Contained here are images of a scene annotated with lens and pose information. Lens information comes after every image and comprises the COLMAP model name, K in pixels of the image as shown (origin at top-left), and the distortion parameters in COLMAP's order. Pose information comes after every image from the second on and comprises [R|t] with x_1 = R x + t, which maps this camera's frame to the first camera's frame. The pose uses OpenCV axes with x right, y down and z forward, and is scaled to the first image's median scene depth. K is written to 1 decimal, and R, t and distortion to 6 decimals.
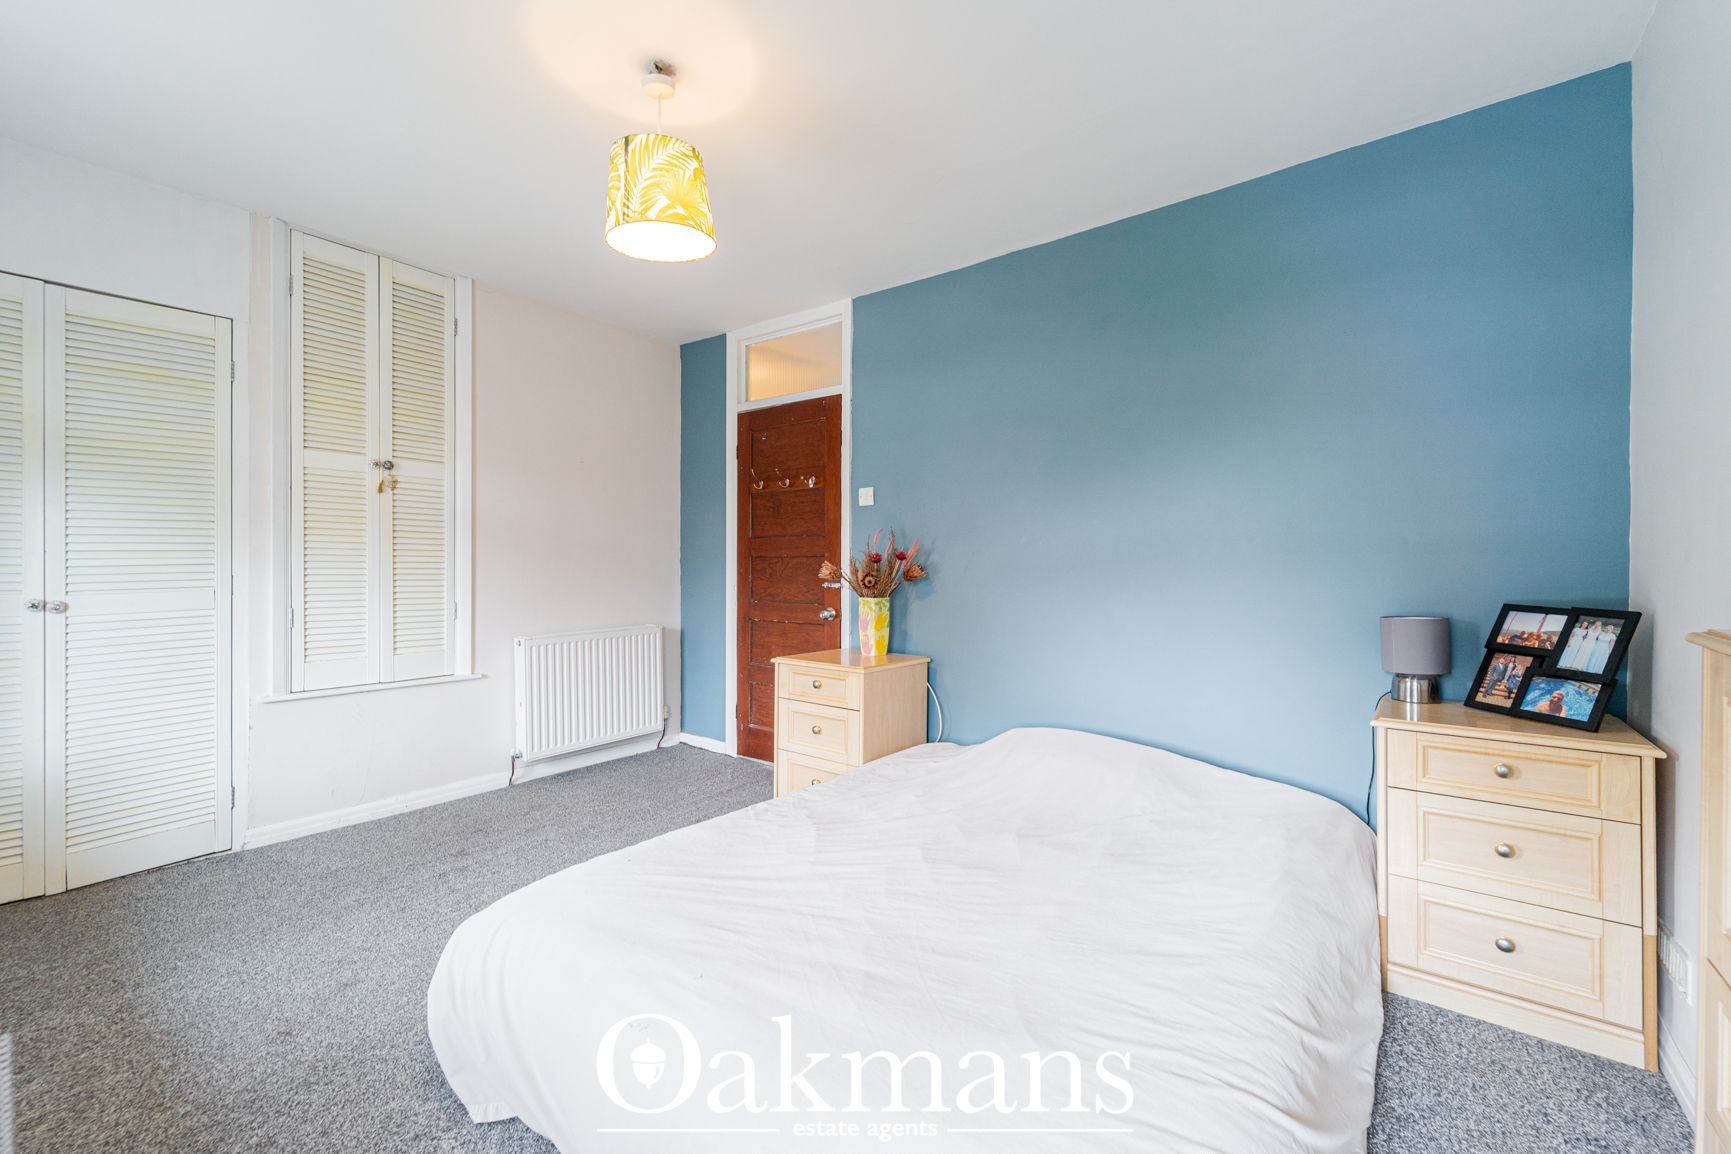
lens RADIAL K [[701.5, 0, 852.5], [0, 701.5, 567.5], [0, 0, 1]] dist [0.000043, -0.000162]
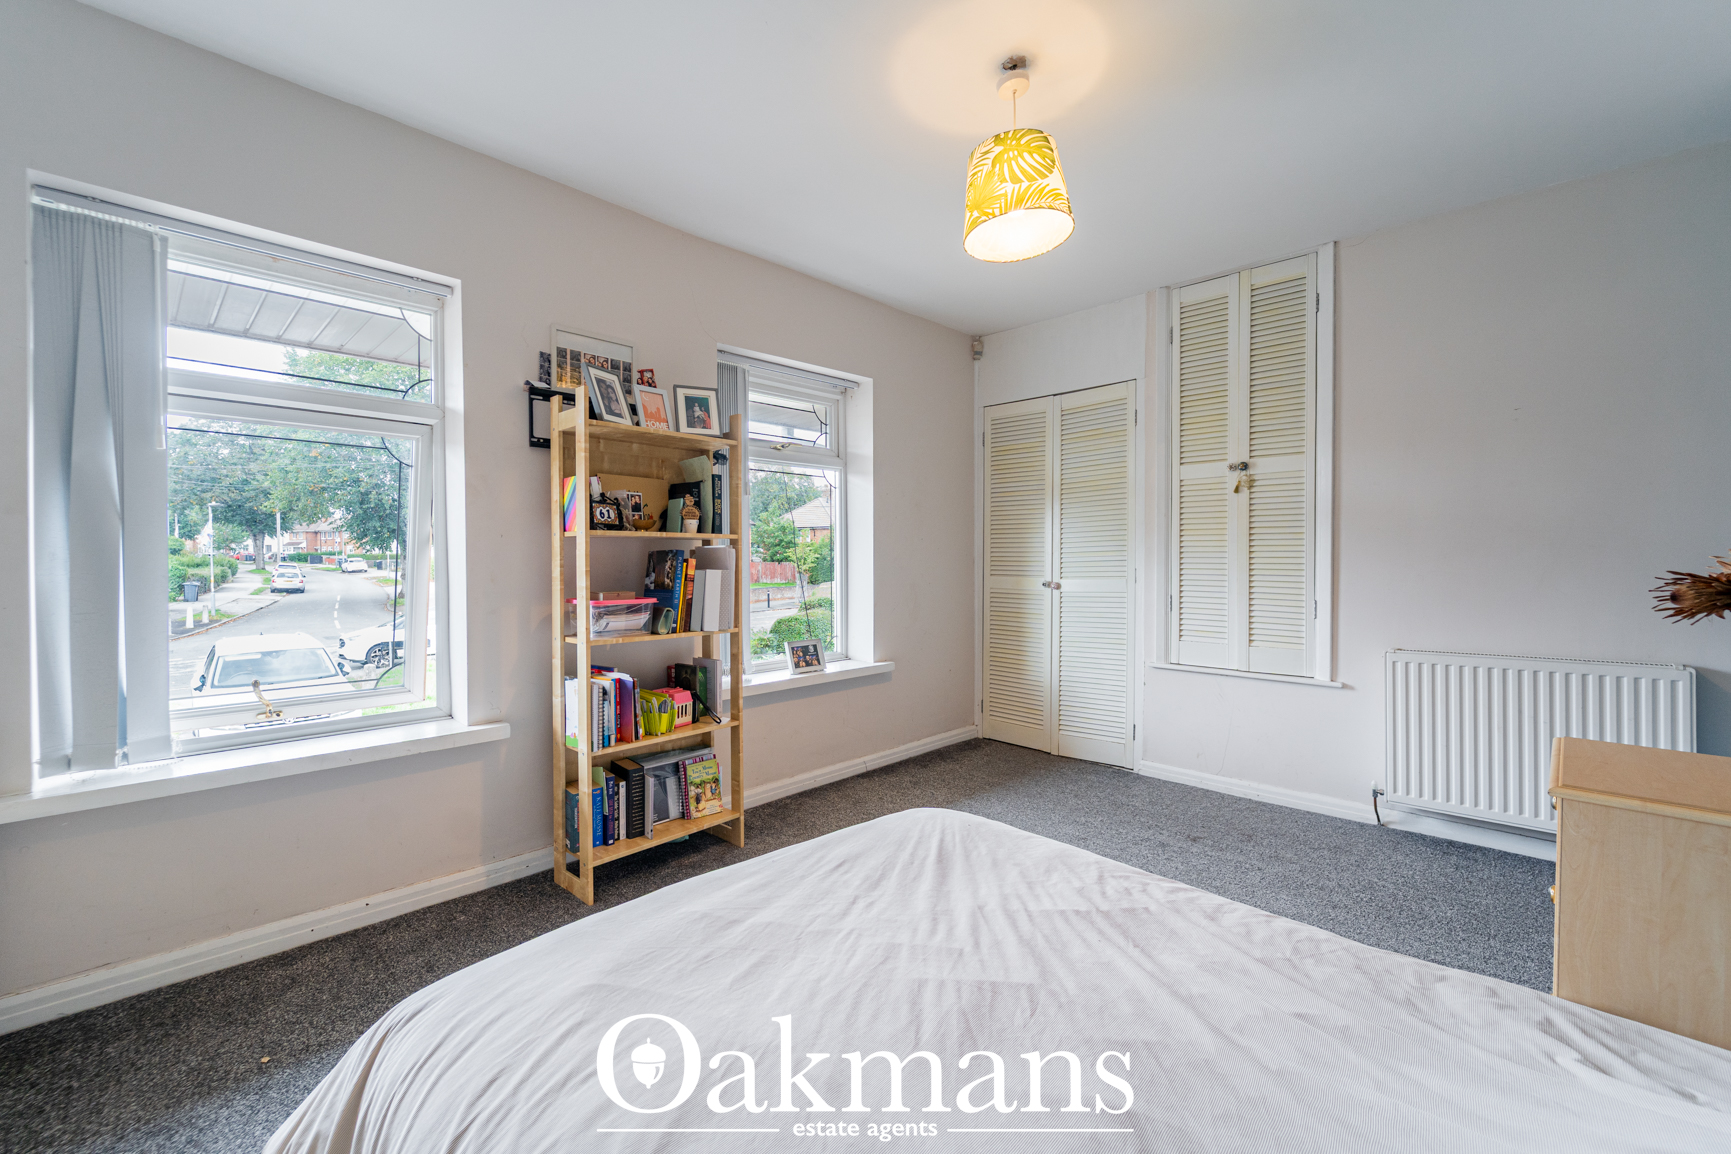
lens RADIAL K [[713.0, 0, 866.3], [0, 713.0, 567.9], [0, 0, 1]] dist [-0.001890, -0.000270]
pose [[-0.112981, 0.006839, -0.993574, 0.482907], [-0.002791, 0.999970, 0.007201, 0.001432], [0.993593, 0.003586, -0.112959, 0.569056]]
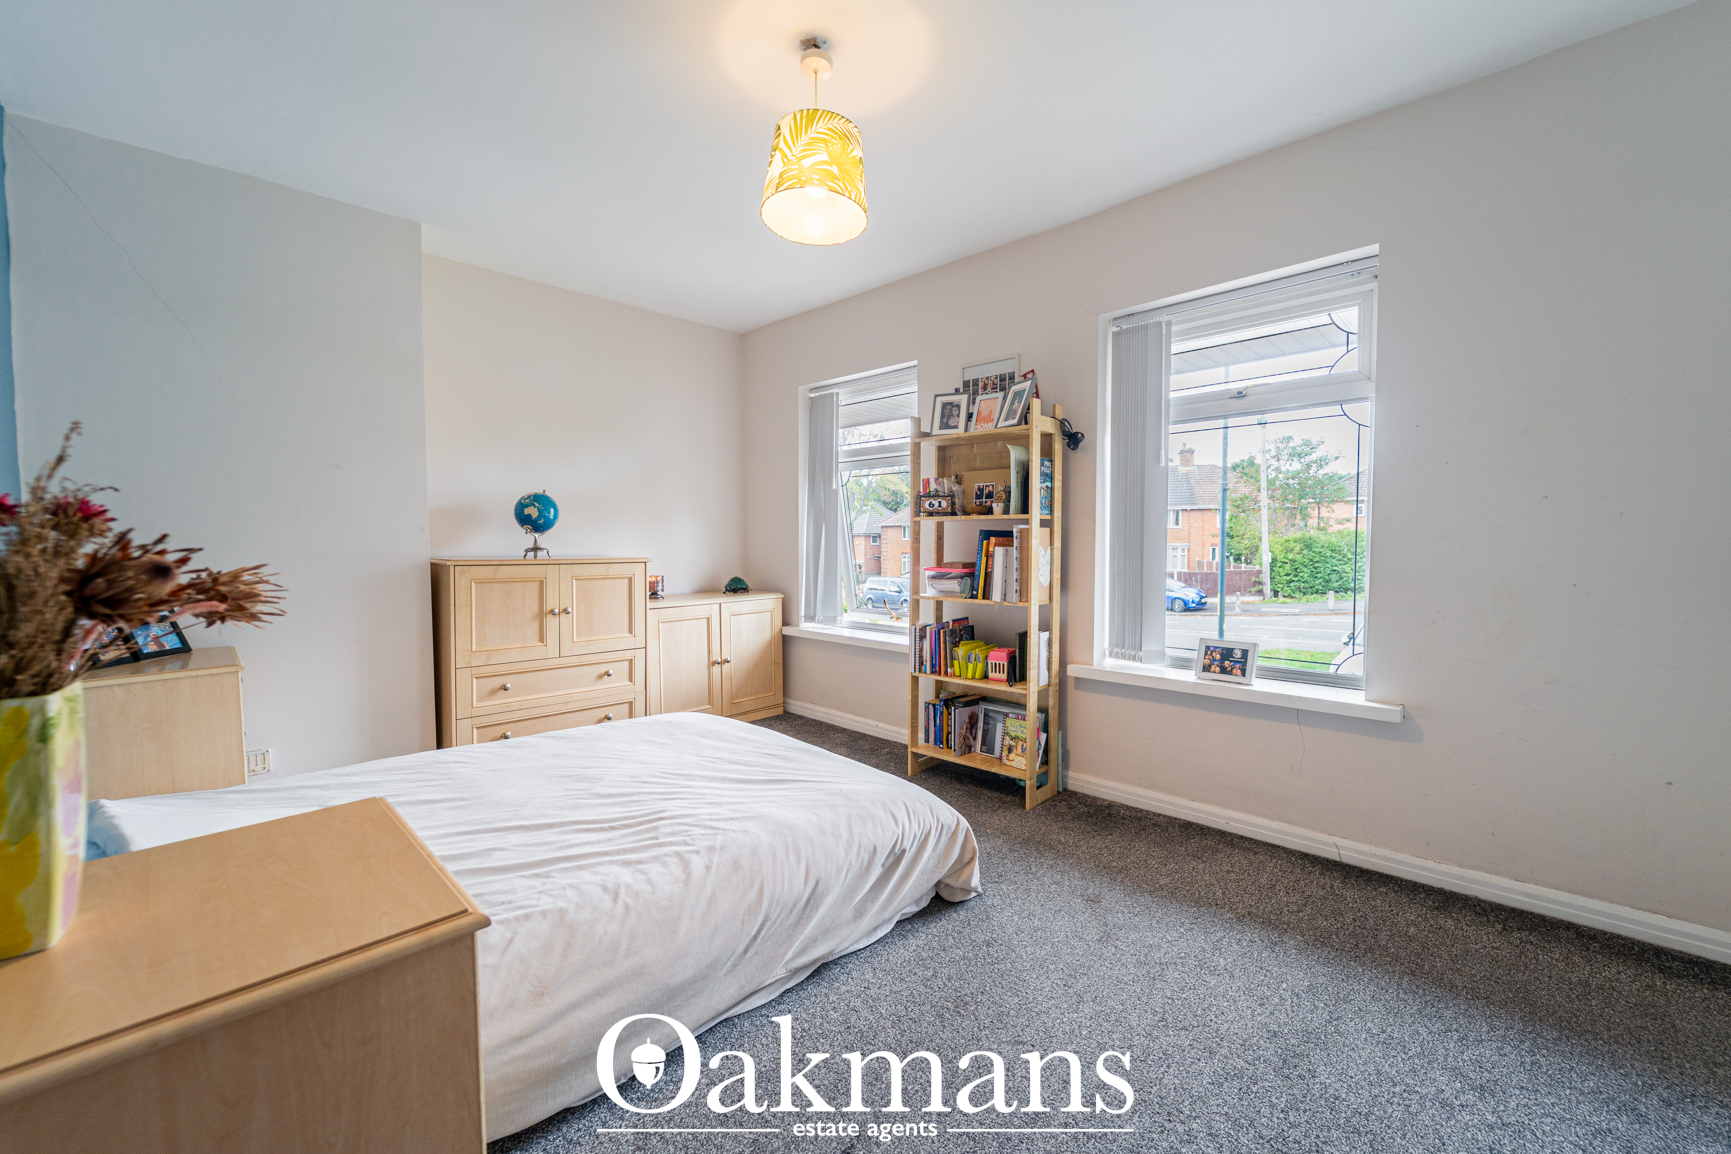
lens RADIAL K [[701.5, 0, 852.5], [0, 701.5, 567.5], [0, 0, 1]] dist [0.000043, -0.000162]
pose [[-0.992019, -0.005997, 0.125943, -0.286061], [-0.000010, 0.998872, 0.047482, -0.007097], [-0.126085, 0.047102, -0.990901, 1.267018]]
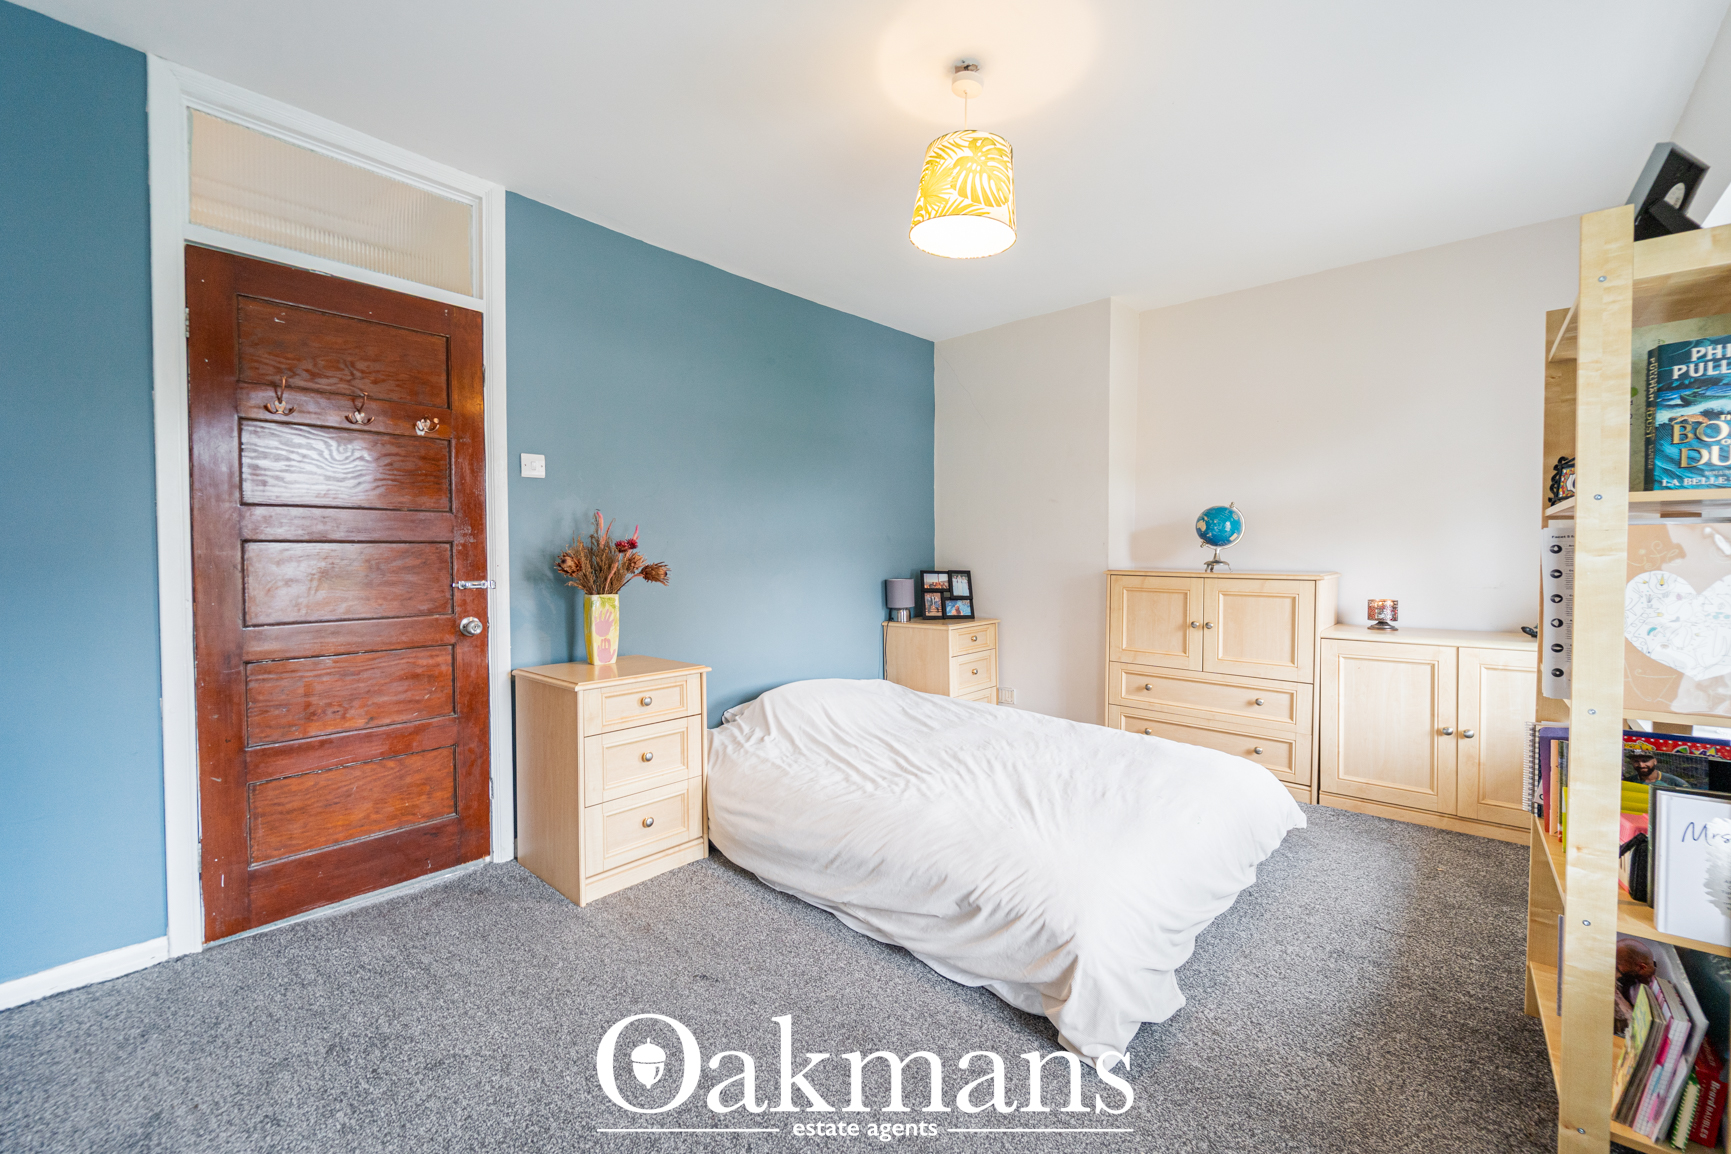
lens RADIAL K [[699.0, 0, 858.3], [0, 699.0, 566.9], [0, 0, 1]] dist [-0.001336, -0.000257]
pose [[0.075279, -0.022057, 0.996919, -0.825485], [0.008571, 0.999733, 0.021472, -0.005107], [-0.997126, 0.006928, 0.075448, 0.679801]]
